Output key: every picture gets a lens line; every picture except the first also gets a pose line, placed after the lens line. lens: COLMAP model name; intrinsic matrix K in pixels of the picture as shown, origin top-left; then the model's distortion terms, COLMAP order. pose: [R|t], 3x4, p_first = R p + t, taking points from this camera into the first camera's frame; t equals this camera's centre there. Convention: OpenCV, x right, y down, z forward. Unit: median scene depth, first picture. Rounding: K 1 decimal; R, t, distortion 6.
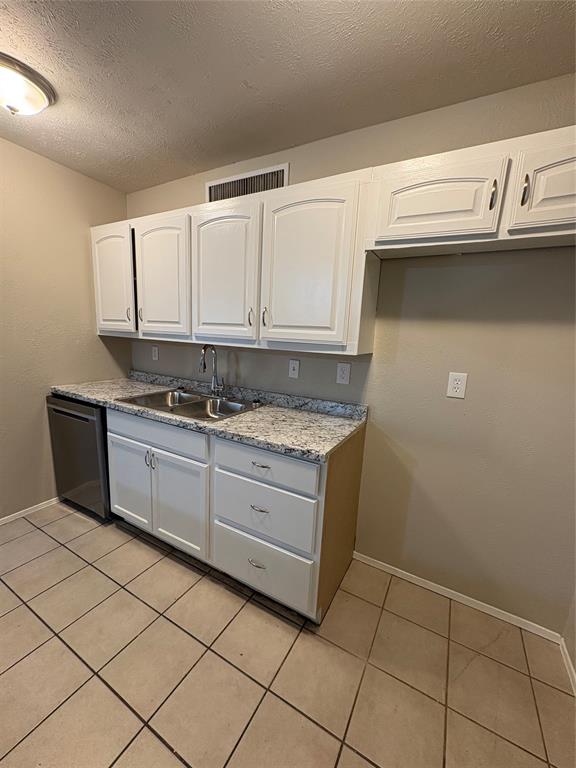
lens RADIAL K [[305.7, 0, 292.0], [0, 305.7, 384.9], [0, 0, 1]] dist [0.000185, 0.000874]
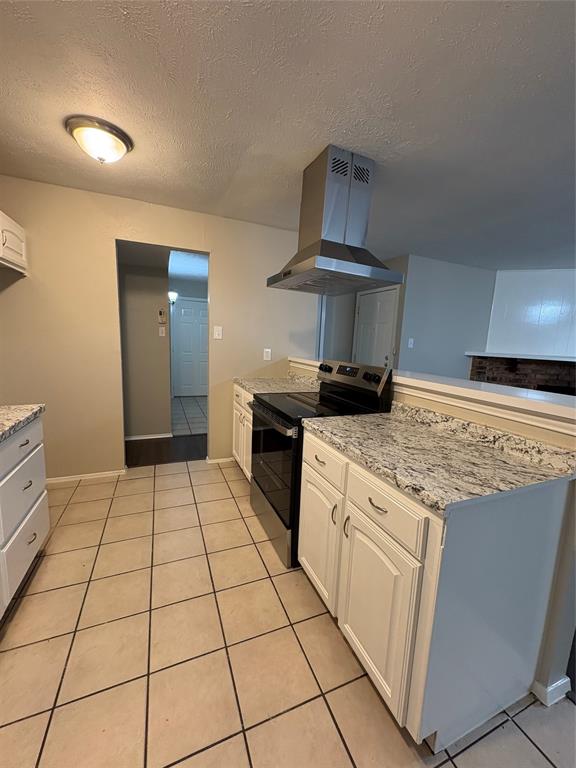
lens RADIAL K [[305.7, 0, 292.9], [0, 305.7, 385.3], [0, 0, 1]] dist [0.000185, 0.000874]
pose [[-0.782051, -0.175171, 0.598090, -1.112662], [0.019322, 0.952409, 0.304211, -0.184829], [-0.622915, 0.249465, -0.741447, 0.887203]]
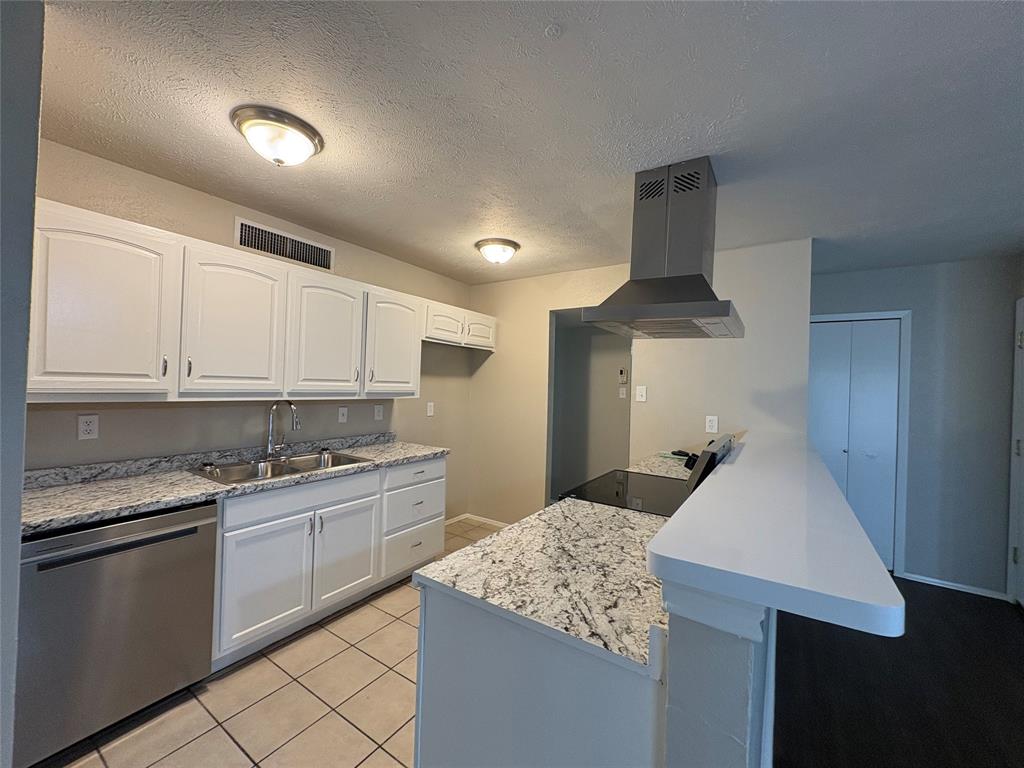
lens RADIAL K [[407.6, 0, 509.3], [0, 407.6, 384.5], [0, 0, 1]] dist [0.000185, 0.000874]
pose [[0.086873, -0.046922, 0.995114, -1.609421], [0.138177, 0.989803, 0.034609, -0.143716], [-0.986590, 0.134495, 0.092471, 0.229093]]
